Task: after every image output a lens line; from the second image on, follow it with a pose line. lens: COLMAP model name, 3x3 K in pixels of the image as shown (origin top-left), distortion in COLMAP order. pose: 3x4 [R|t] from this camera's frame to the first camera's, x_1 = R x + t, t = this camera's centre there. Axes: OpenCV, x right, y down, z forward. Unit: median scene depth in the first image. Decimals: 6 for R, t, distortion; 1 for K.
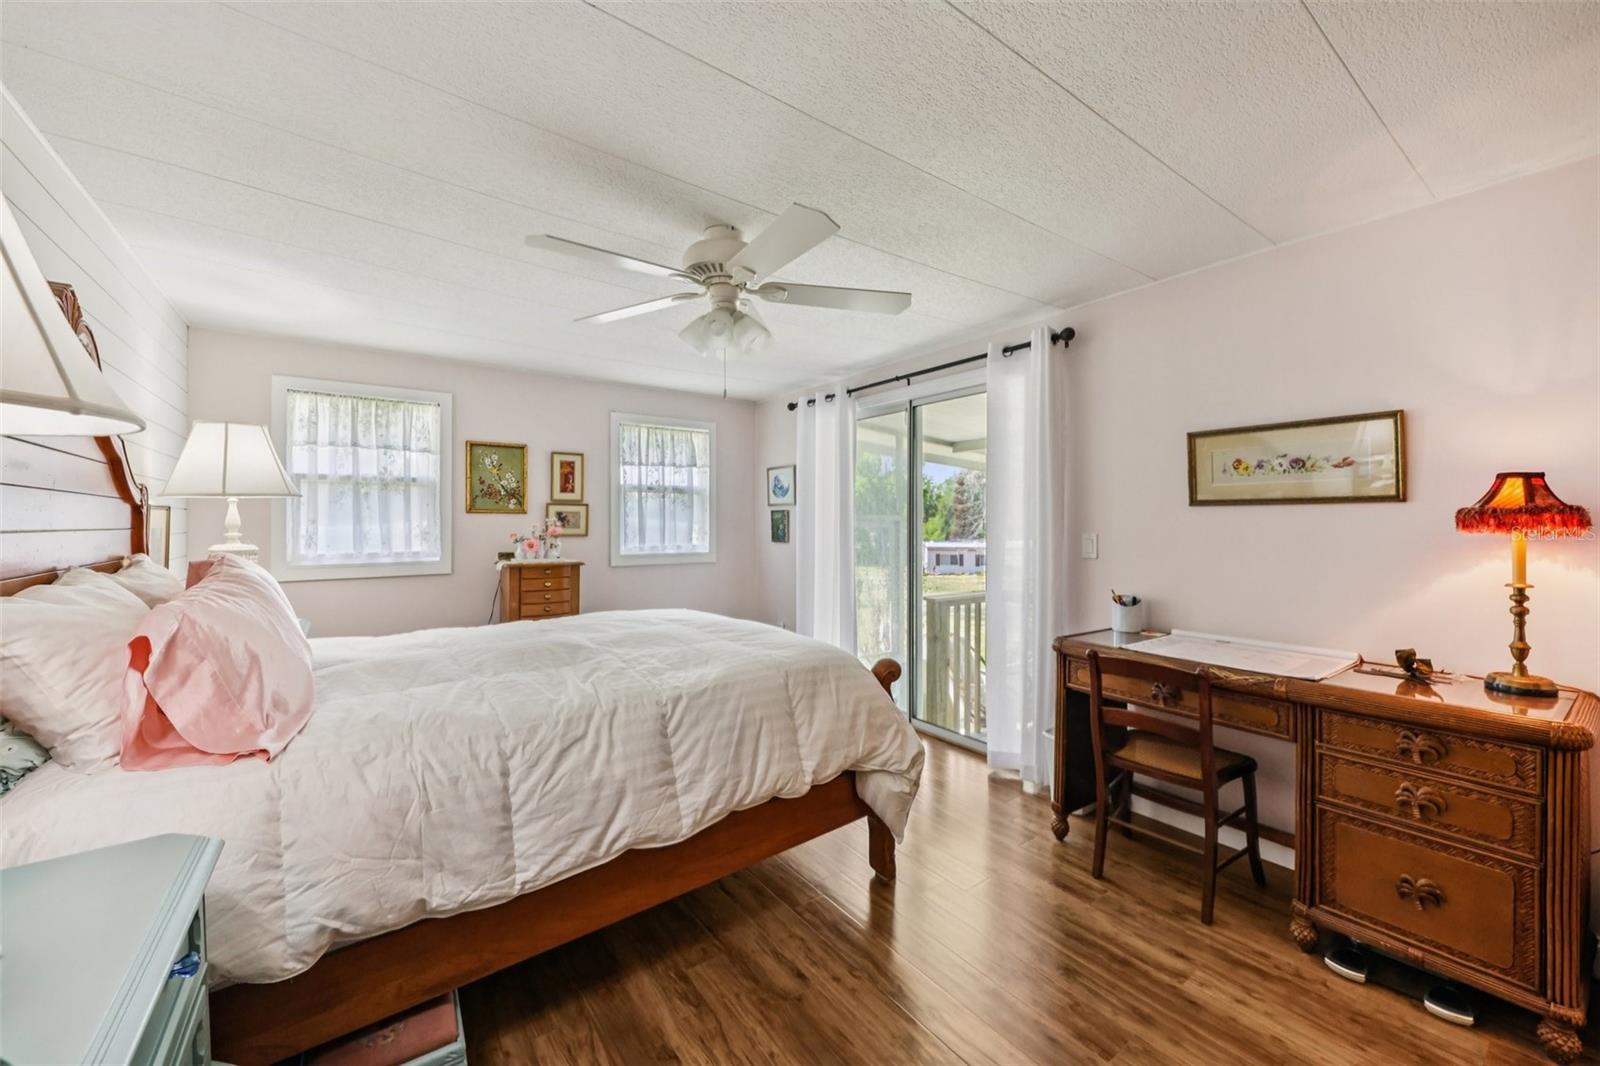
lens RADIAL K [[608.2, 0, 796.1], [0, 608.2, 522.2], [0, 0, 1]] dist [0.023351, -0.014836]
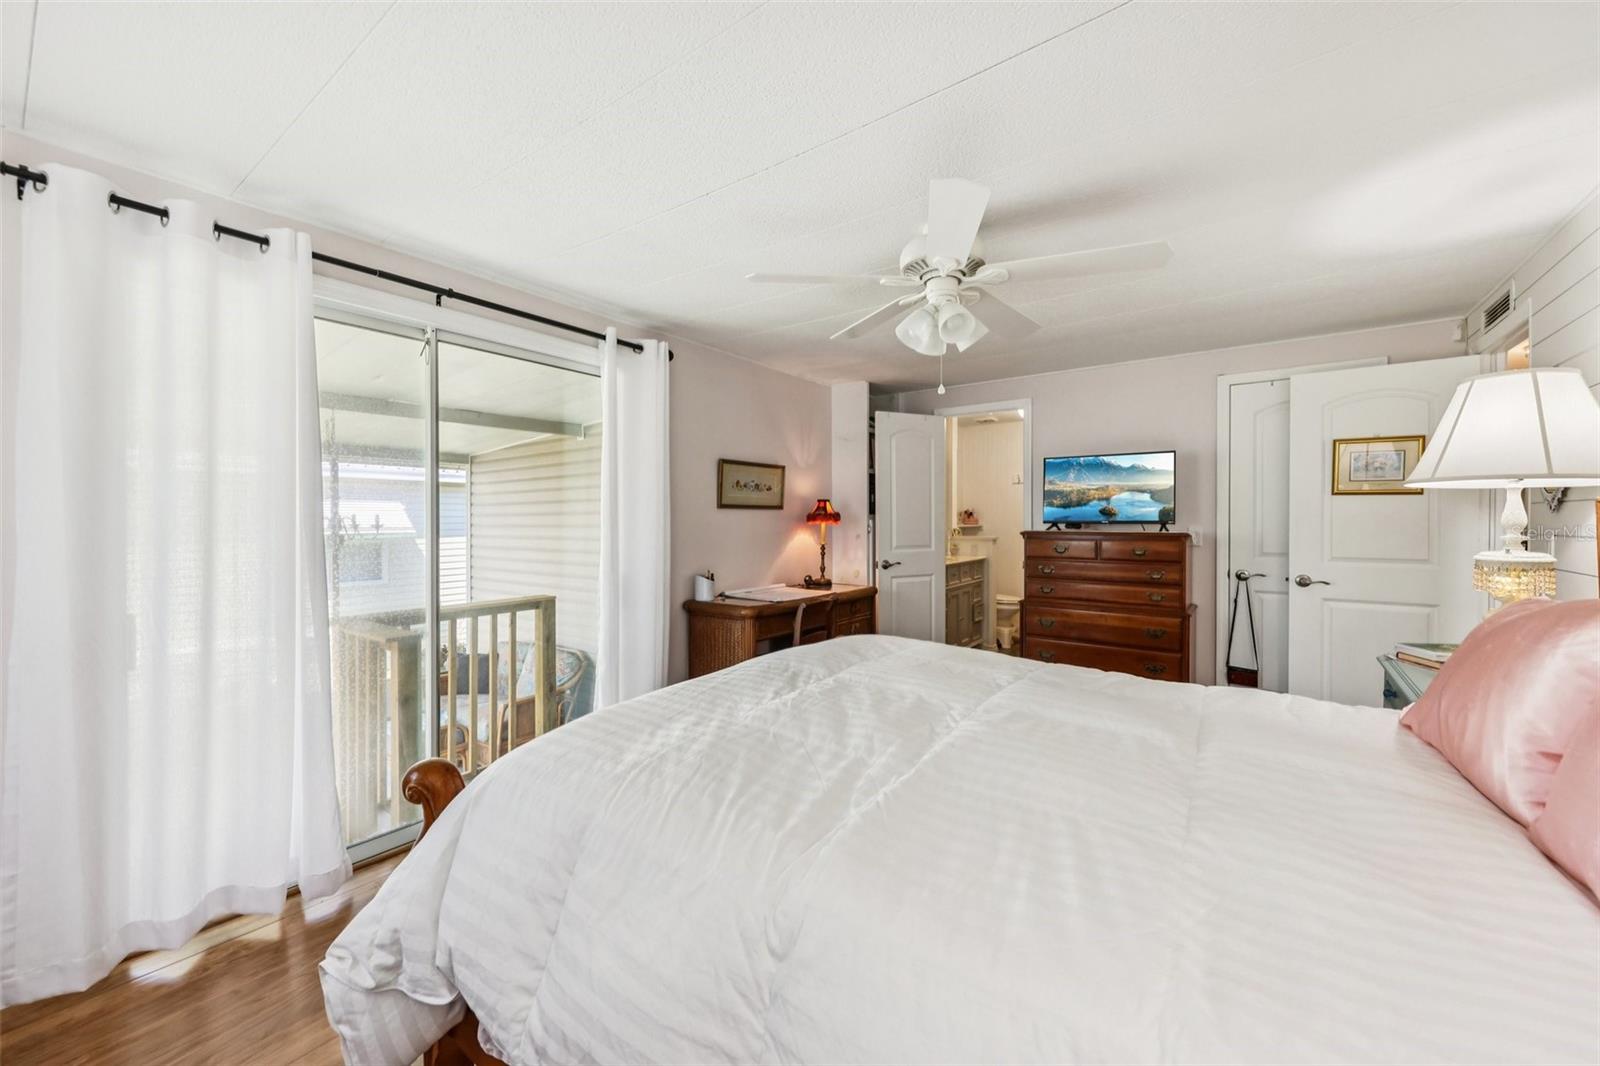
lens RADIAL K [[608.2, 0, 796.1], [0, 608.2, 522.2], [0, 0, 1]] dist [0.023351, -0.014836]
pose [[-0.298031, -0.007012, 0.954531, -0.558941], [-0.000100, 0.999973, 0.007314, -0.002247], [-0.954556, 0.002085, -0.298023, 0.857333]]
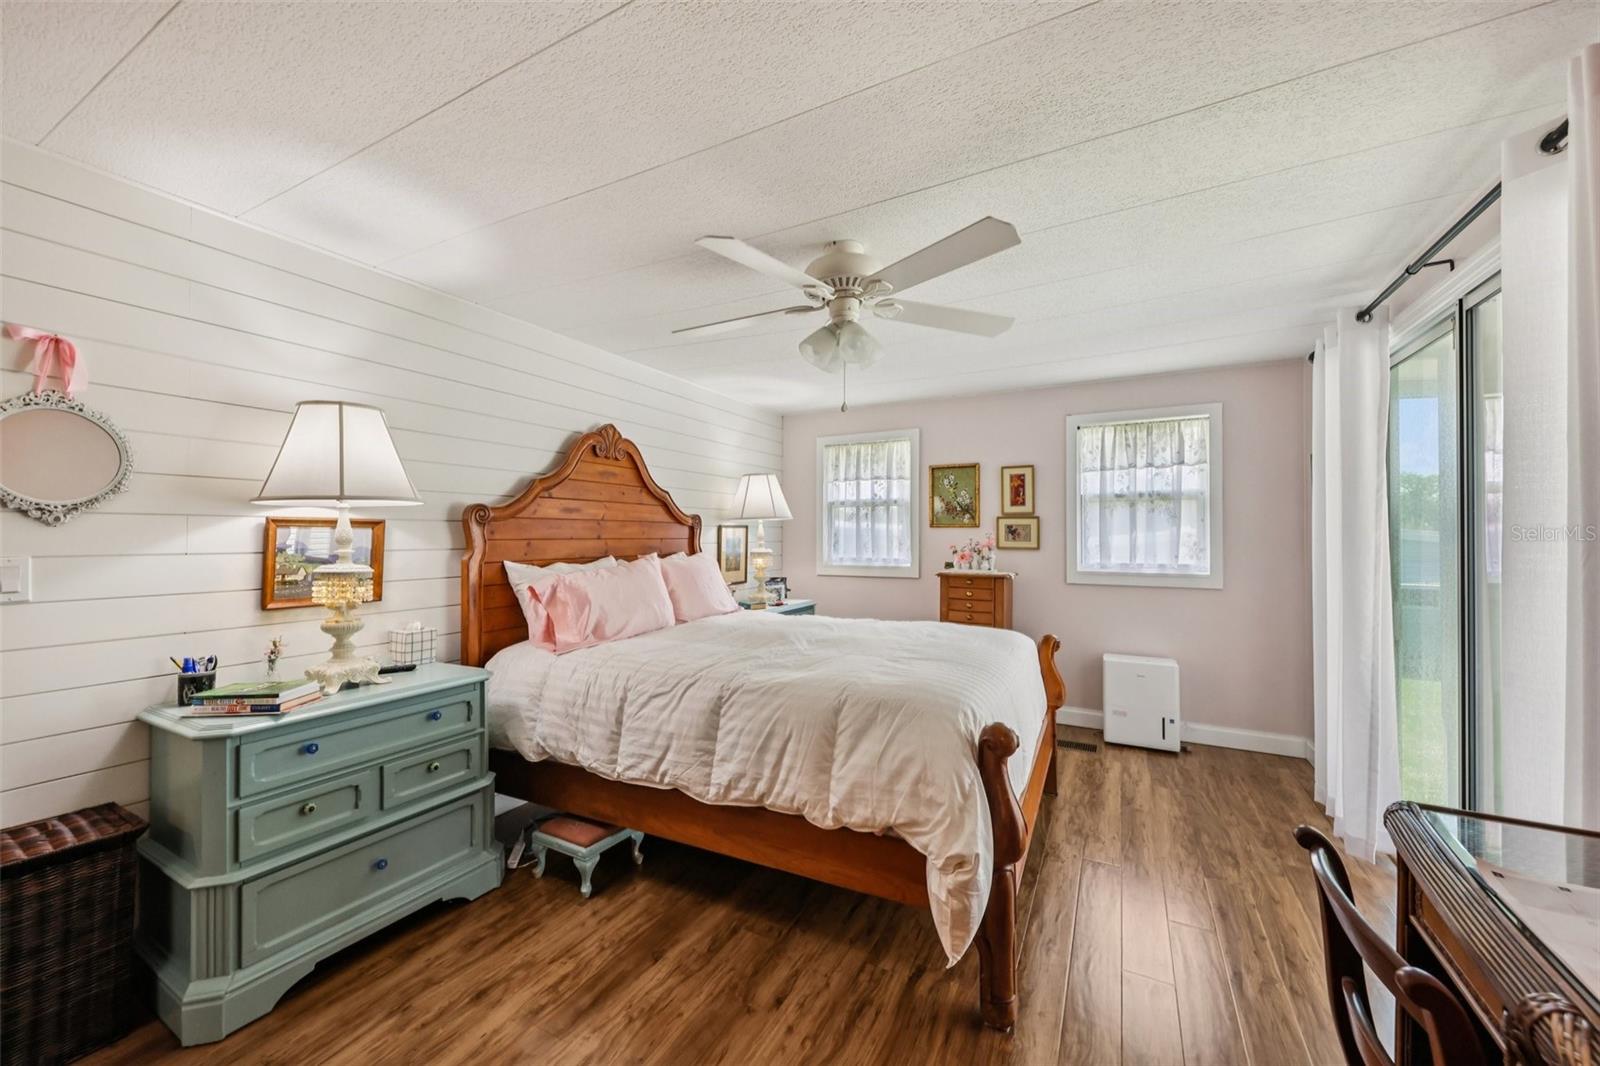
lens RADIAL K [[606.1, 0, 802.3], [0, 606.1, 526.4], [0, 0, 1]] dist [-0.000822, -0.000402]
pose [[0.439090, -0.013386, -0.898343, 0.418726], [-0.000482, 0.999885, -0.015135, 0.000883], [0.898443, 0.007079, 0.439034, 0.283657]]
